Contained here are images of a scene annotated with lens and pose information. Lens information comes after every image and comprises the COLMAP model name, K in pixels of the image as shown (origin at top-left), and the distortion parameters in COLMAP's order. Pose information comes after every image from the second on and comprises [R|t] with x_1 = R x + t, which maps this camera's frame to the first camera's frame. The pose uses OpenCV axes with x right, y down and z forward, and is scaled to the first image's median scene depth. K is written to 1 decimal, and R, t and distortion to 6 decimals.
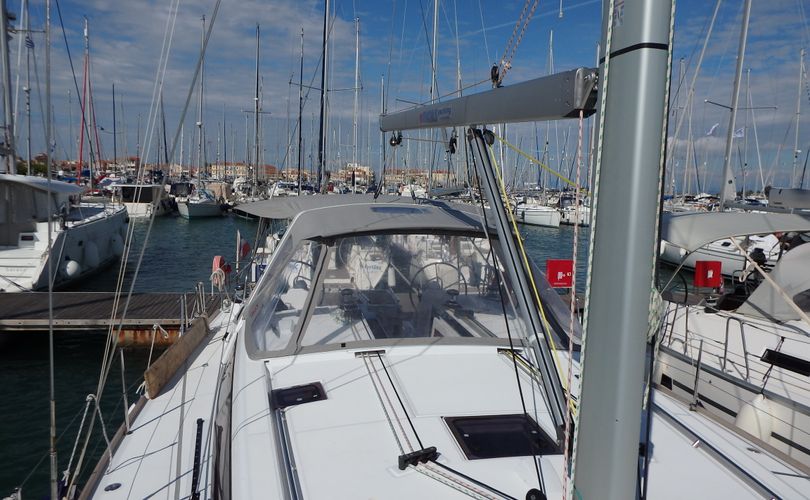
lens RADIAL K [[592.2, 0, 405.0], [0, 592.2, 250.0], [0, 0, 1]] dist [0.003382, -0.004298]
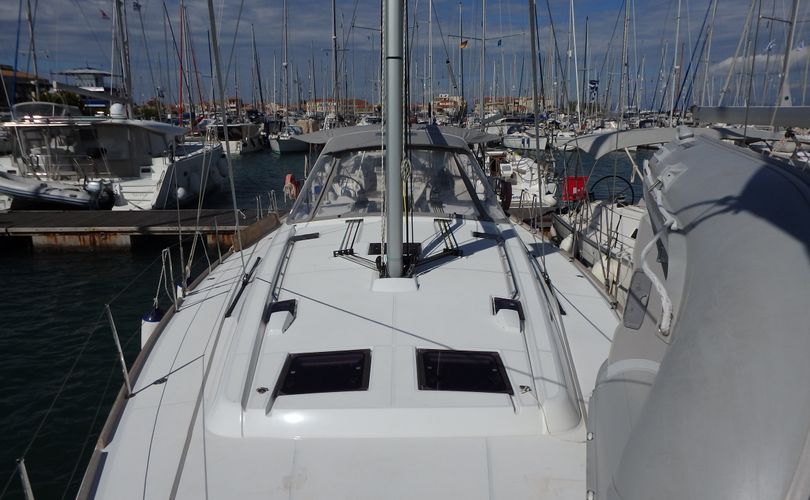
lens RADIAL K [[592.2, 0, 405.0], [0, 592.2, 250.0], [0, 0, 1]] dist [0.003382, -0.004298]
pose [[0.987151, -0.005320, -0.159701, 0.092499], [0.023371, 0.993504, 0.111369, 0.017264], [0.158071, -0.113670, 0.980863, -0.145736]]
